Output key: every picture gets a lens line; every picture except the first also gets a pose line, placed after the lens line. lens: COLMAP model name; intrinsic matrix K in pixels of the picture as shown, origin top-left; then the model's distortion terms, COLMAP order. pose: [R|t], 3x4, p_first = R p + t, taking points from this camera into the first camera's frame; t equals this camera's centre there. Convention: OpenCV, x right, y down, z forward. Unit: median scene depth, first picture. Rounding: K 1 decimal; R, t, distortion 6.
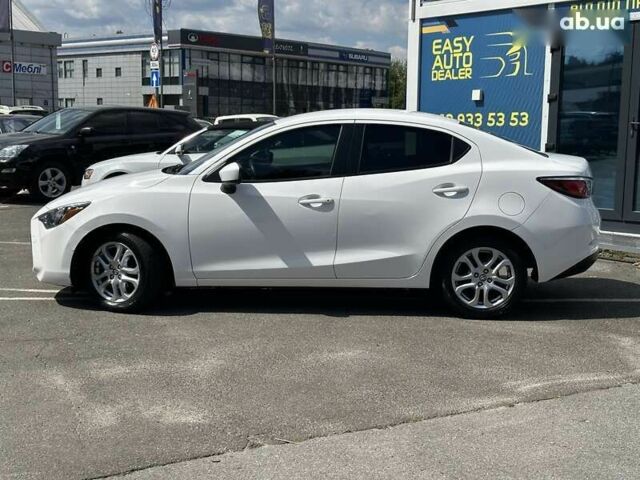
lens RADIAL K [[878.1, 0, 320.0], [0, 878.1, 240.0], [0, 0, 1]] dist [0.109855, -0.033639]
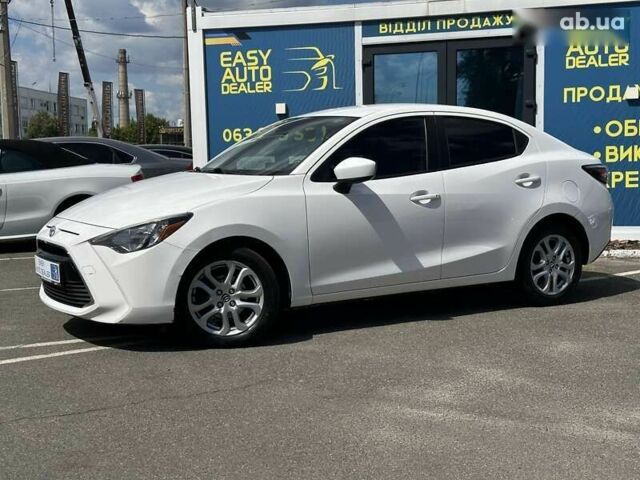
lens RADIAL K [[878.1, 0, 320.0], [0, 878.1, 240.0], [0, 0, 1]] dist [0.109855, -0.033639]
pose [[0.825680, -0.070066, 0.559771, -0.602573], [0.095512, 0.995295, -0.016304, 0.005080], [-0.555995, 0.066927, 0.828487, 0.287525]]
